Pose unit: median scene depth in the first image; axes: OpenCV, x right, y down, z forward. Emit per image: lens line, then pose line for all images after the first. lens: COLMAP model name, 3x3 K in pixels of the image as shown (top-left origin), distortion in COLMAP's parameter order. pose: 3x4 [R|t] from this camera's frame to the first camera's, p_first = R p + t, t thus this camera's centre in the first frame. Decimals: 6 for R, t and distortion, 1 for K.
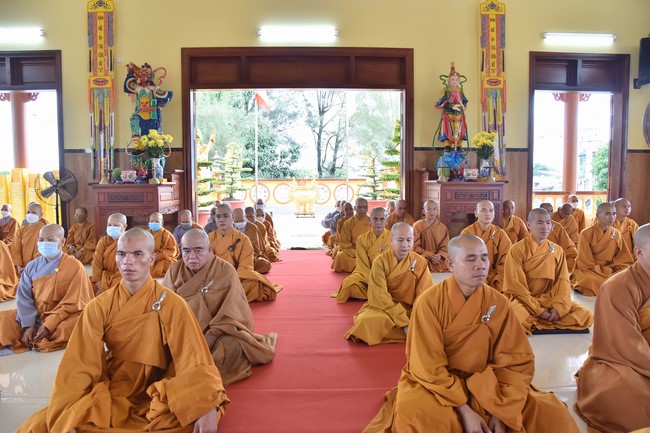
lens RADIAL K [[453.0, 0, 325.0], [0, 453.0, 216.5], [0, 0, 1]] dist [-0.100791, 0.045715]
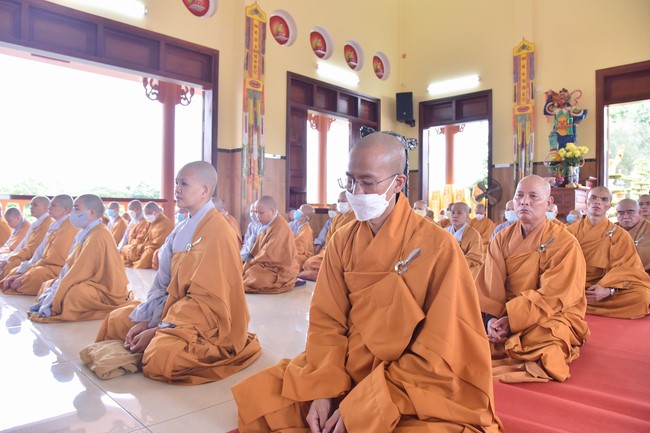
lens RADIAL K [[439.8, 0, 313.7], [0, 439.8, 217.6], [0, 0, 1]] dist [-0.119206, 0.050909]
pose [[0.661005, 0.024182, -0.749992, 0.007447], [-0.072372, 0.996876, -0.031642, 0.082855], [0.746884, 0.075194, 0.660690, -0.221538]]
